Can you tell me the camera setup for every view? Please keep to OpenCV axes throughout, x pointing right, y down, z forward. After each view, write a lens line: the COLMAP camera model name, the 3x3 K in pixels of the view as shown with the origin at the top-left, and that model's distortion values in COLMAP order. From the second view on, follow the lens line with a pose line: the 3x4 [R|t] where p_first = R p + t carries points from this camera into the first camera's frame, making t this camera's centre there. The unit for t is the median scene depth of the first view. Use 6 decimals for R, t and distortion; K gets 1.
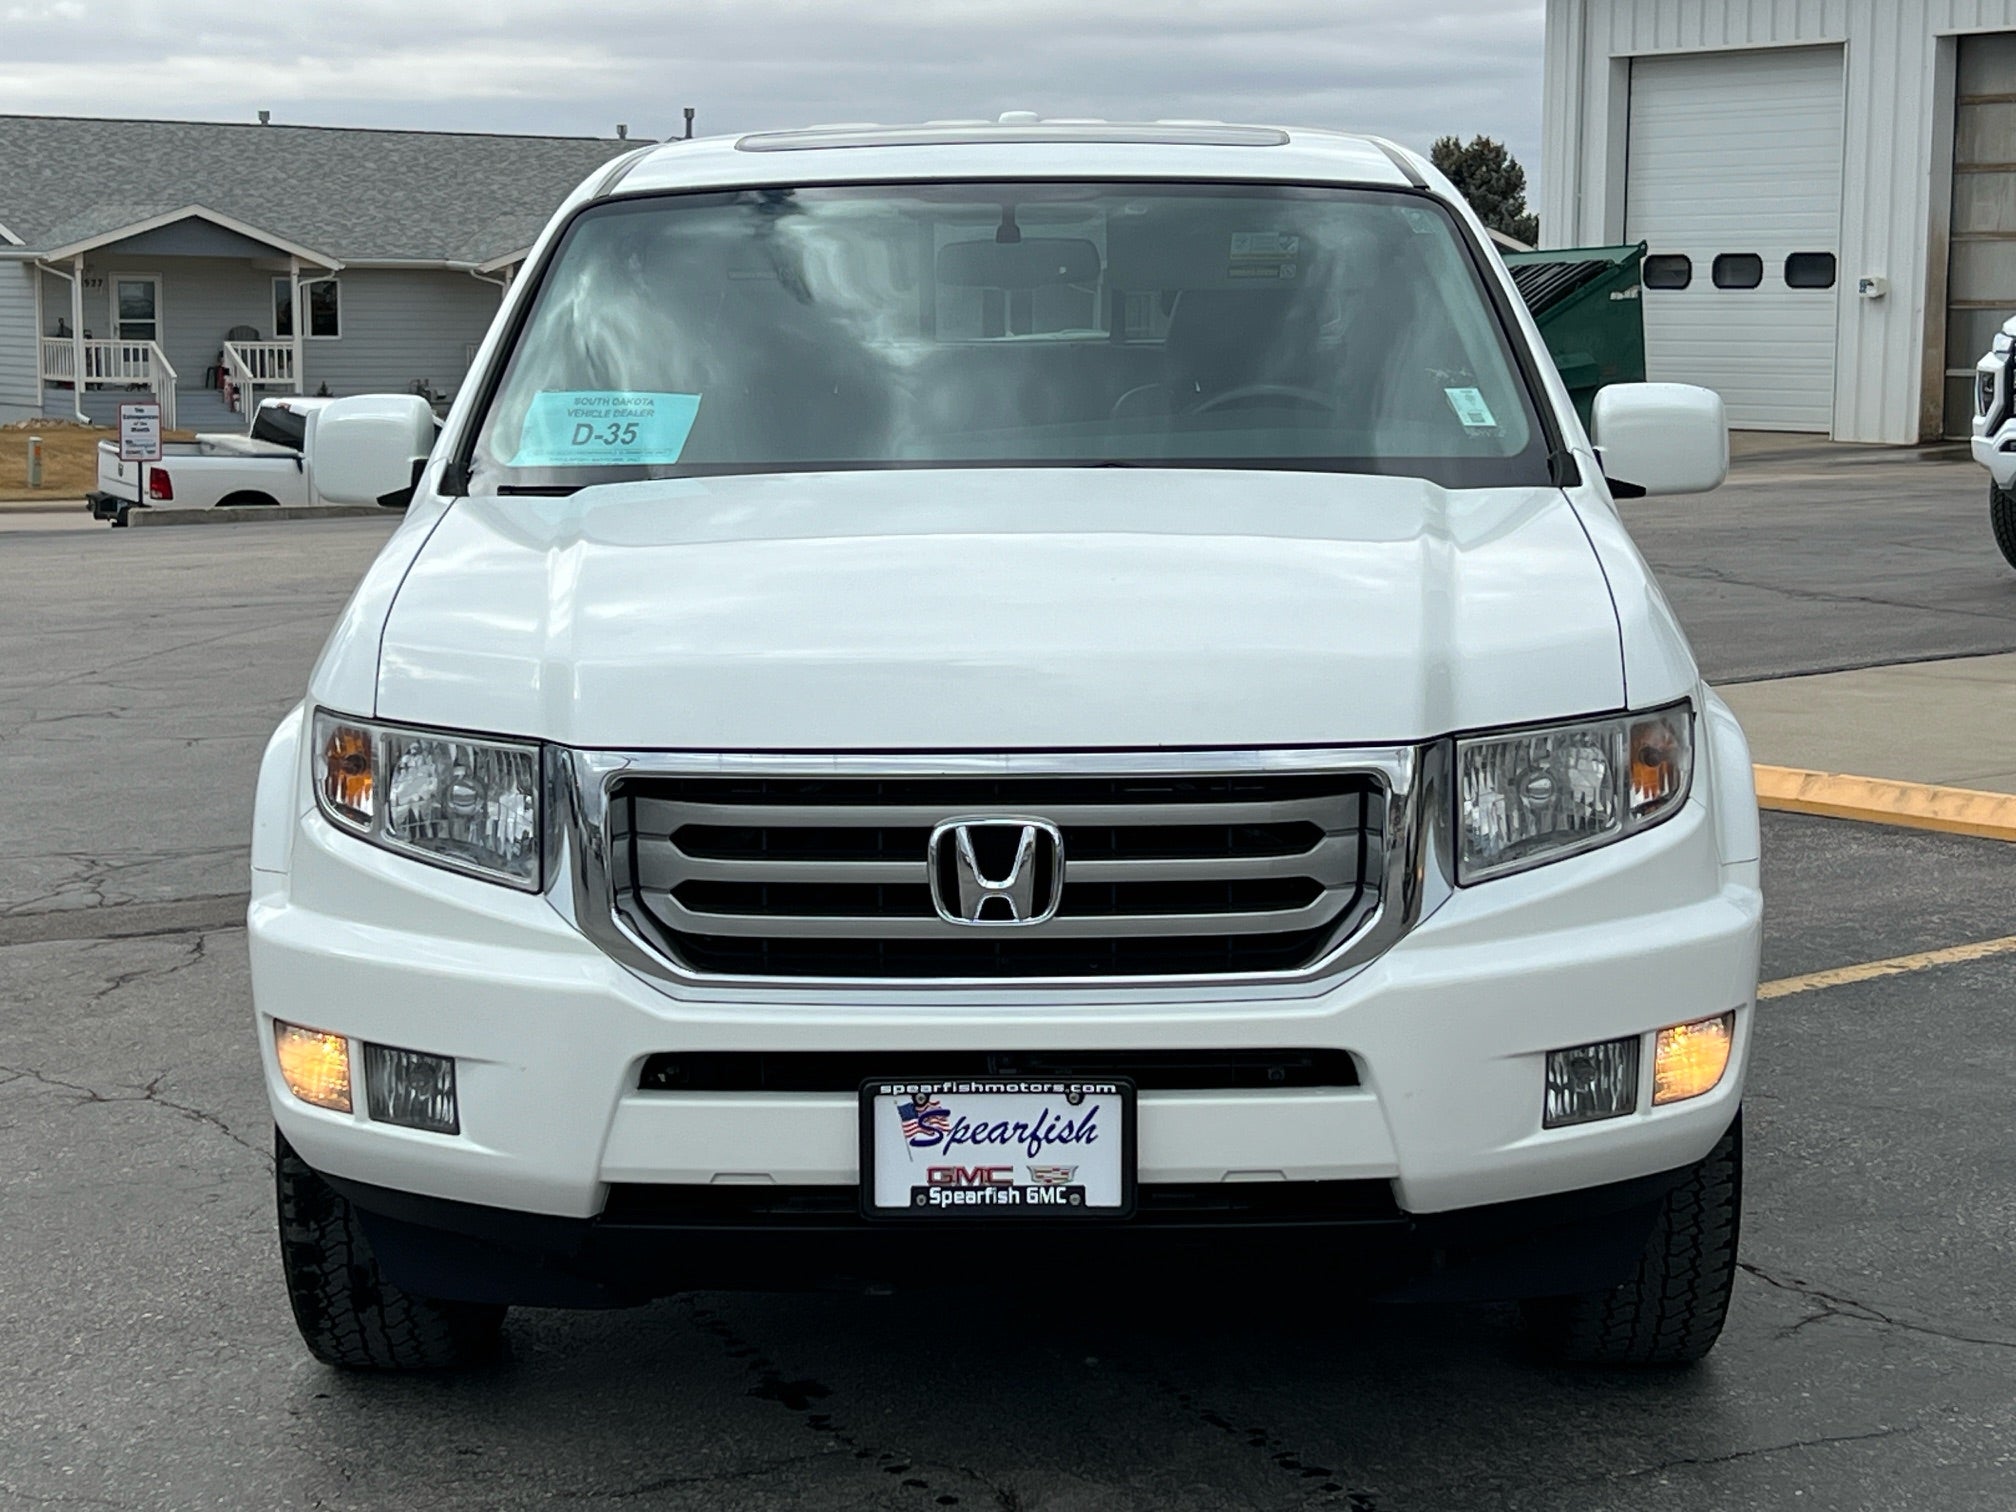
lens RADIAL K [[3850.9, 0, 1008.0], [0, 3850.9, 756.0], [0, 0, 1]] dist [0.210893, -0.989907]
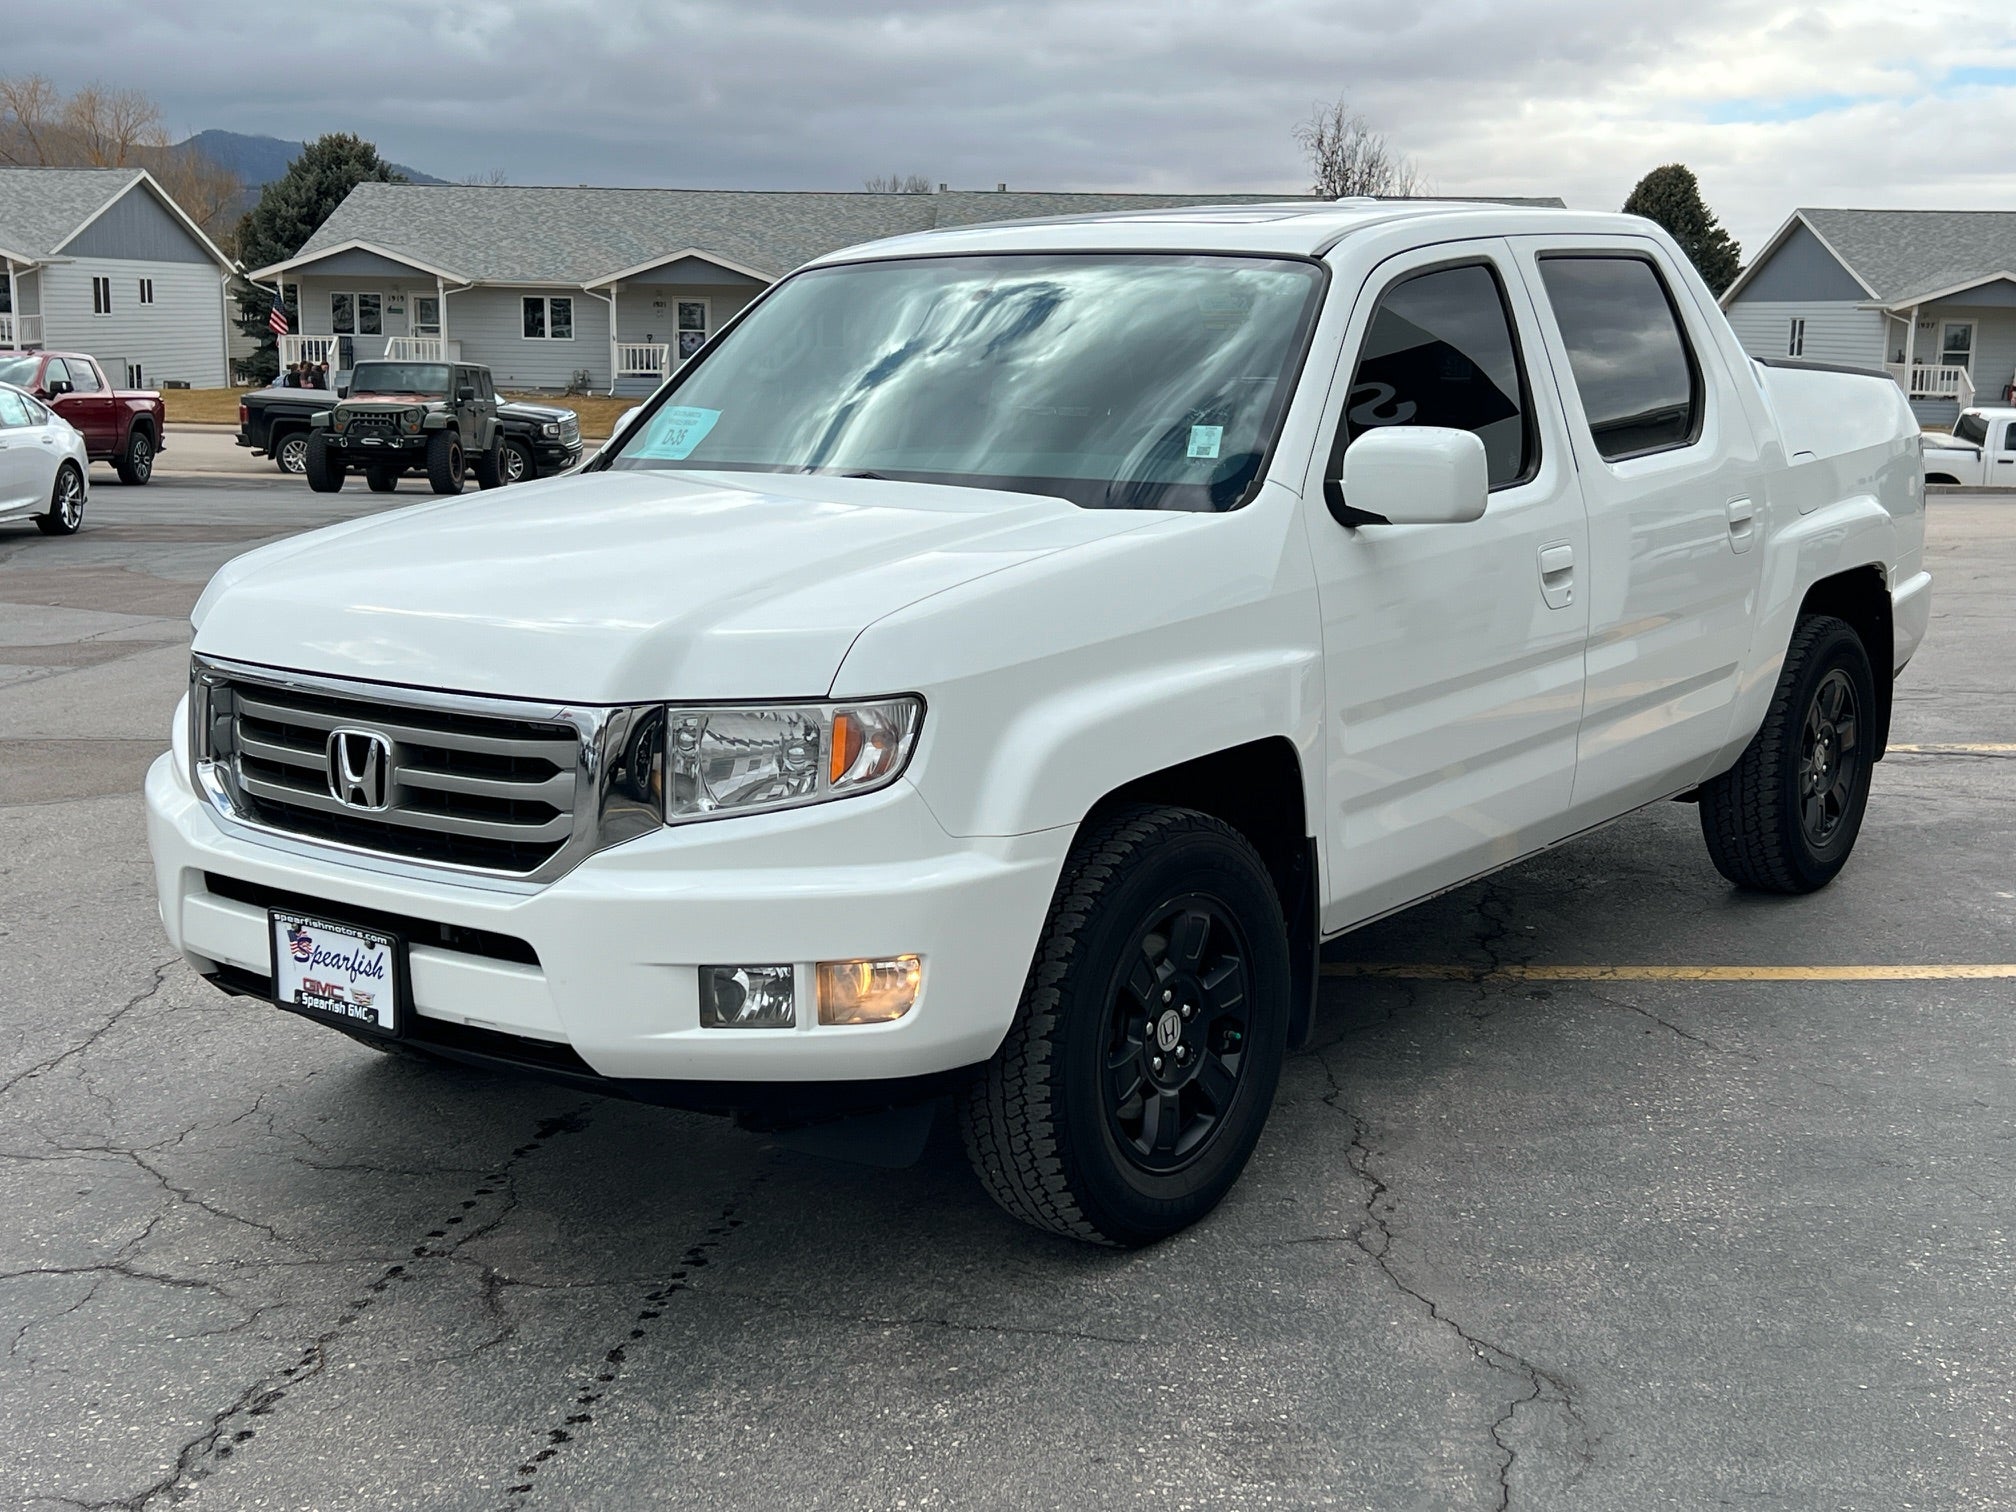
lens RADIAL K [[2505.2, 0, 1008.0], [0, 2505.2, 756.0], [0, 0, 1]] dist [0.063837, -0.057623]
pose [[0.808528, 0.111137, -0.577867, 0.677882], [-0.082858, 0.993721, 0.075184, -0.058660], [0.582595, -0.012908, 0.812660, 0.411760]]
